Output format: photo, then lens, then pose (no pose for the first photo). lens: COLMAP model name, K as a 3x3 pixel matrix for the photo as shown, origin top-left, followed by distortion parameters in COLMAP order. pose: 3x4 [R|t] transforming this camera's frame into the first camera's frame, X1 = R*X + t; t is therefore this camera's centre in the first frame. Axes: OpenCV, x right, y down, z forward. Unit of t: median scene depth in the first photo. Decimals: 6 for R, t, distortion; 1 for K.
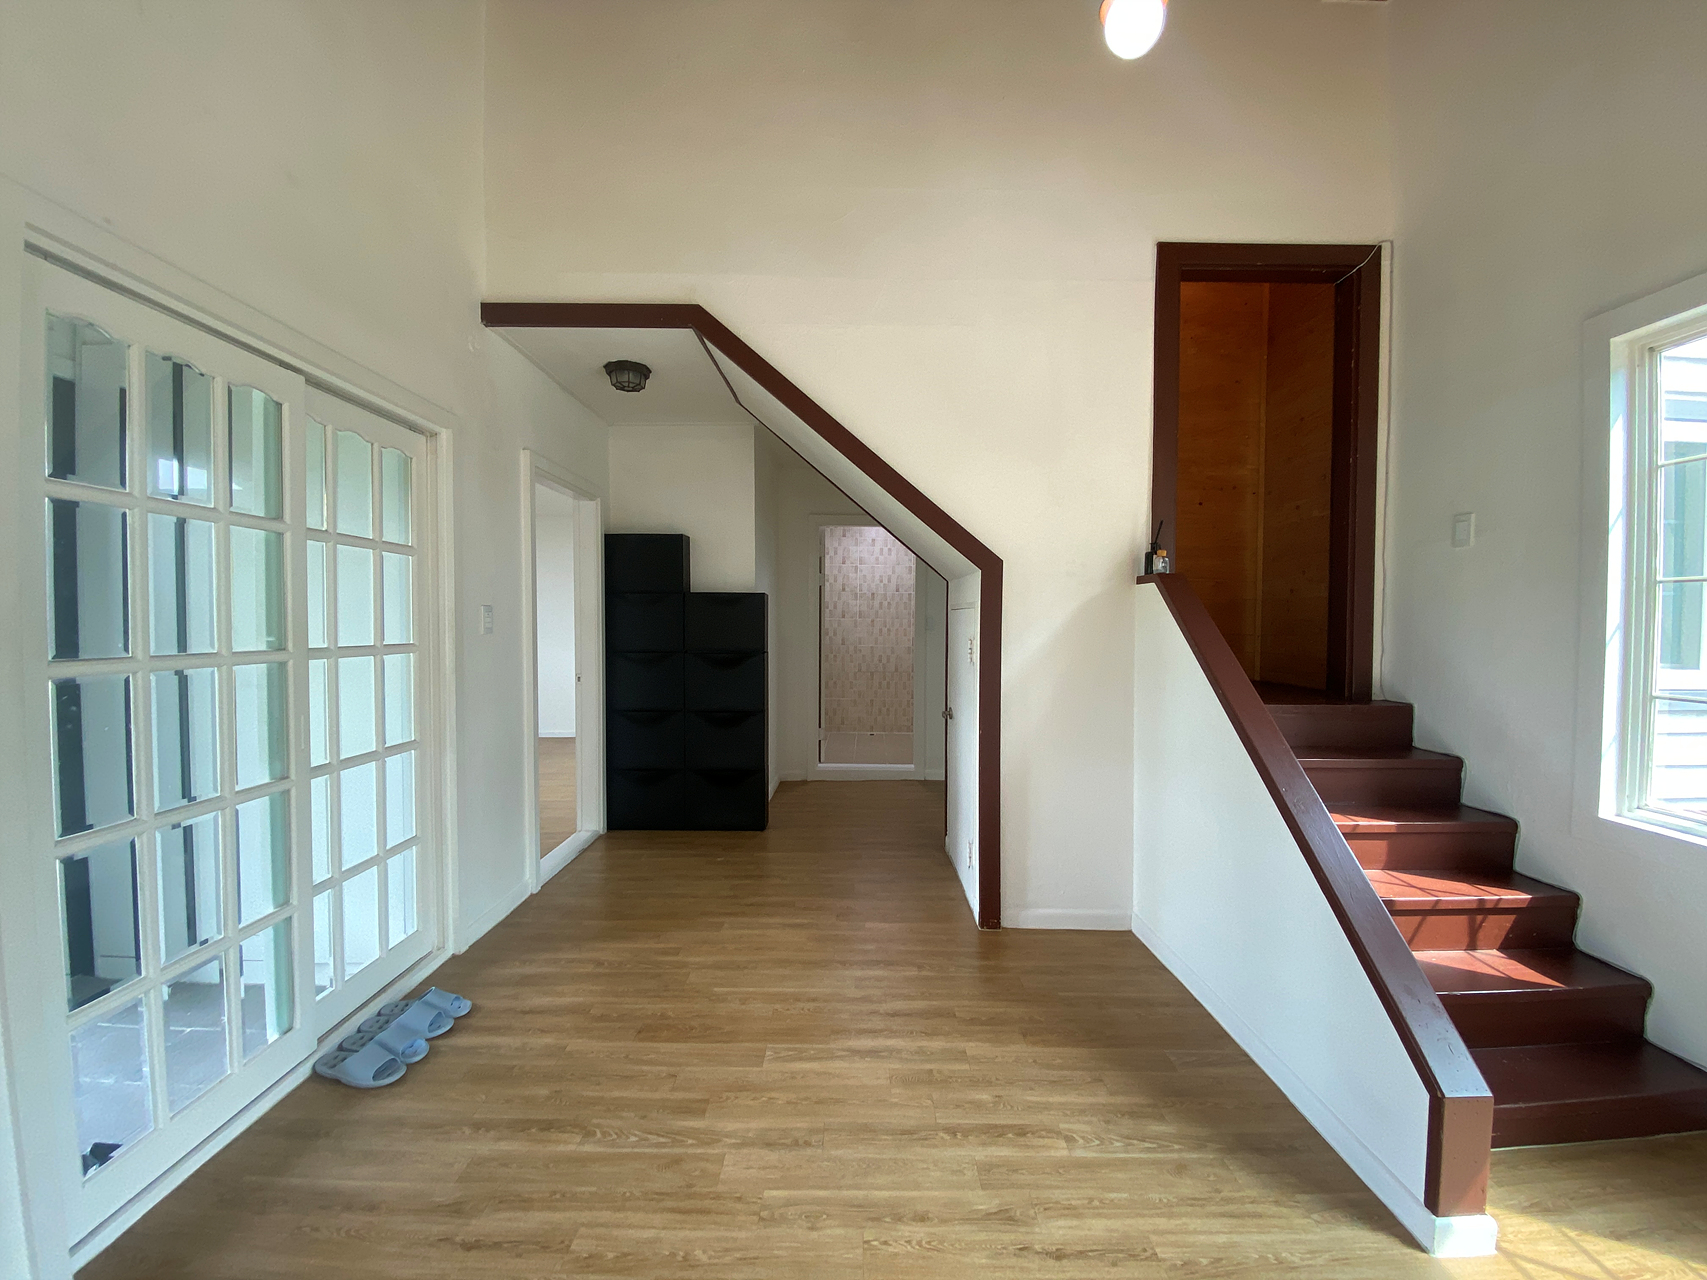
lens RADIAL K [[701.6, 0, 851.6], [0, 701.6, 642.5], [0, 0, 1]] dist [0.017111, -0.019180]
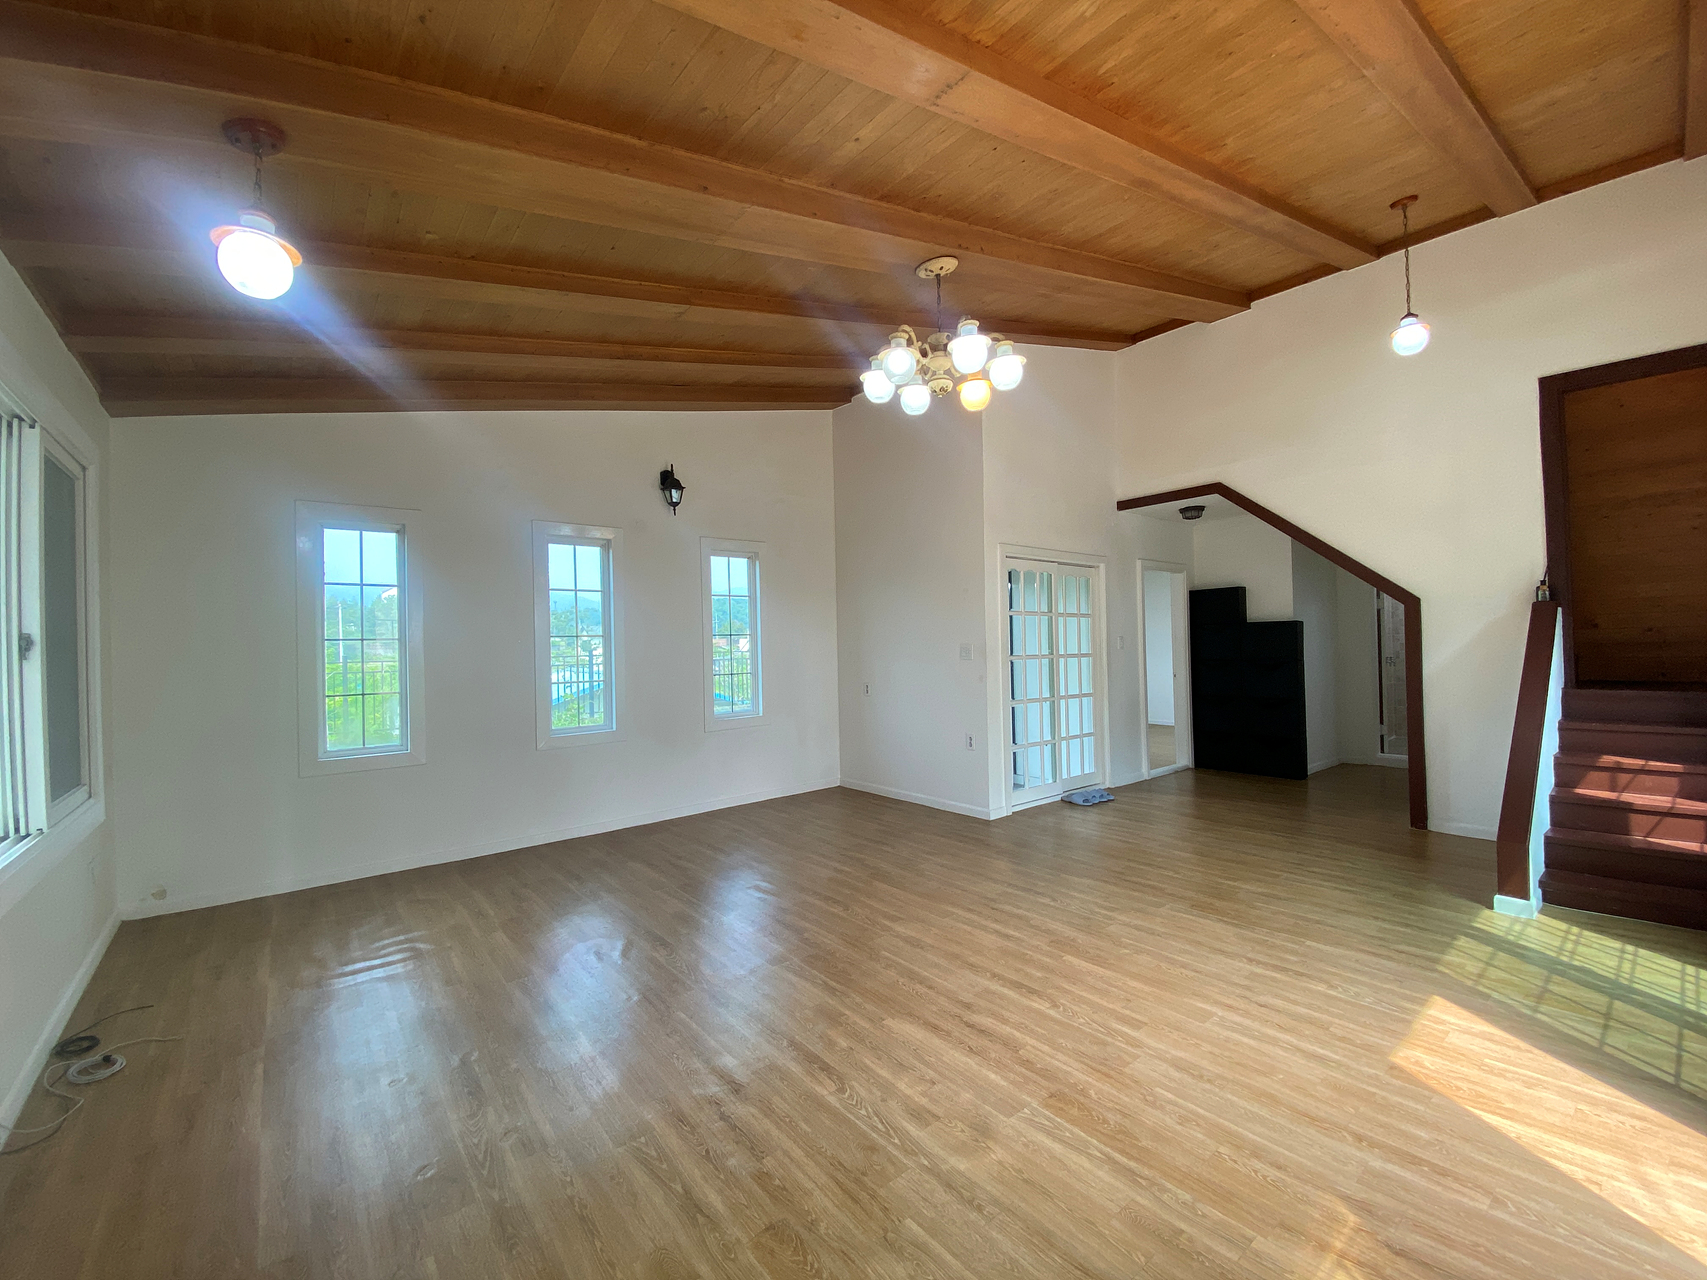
lens RADIAL K [[701.6, 0, 851.6], [0, 701.6, 642.5], [0, 0, 1]] dist [0.017111, -0.019180]
pose [[0.636947, -0.023558, -0.770548, 0.770152], [0.000201, 0.999538, -0.030392, 0.039119], [0.770908, 0.019203, 0.636657, -1.263101]]
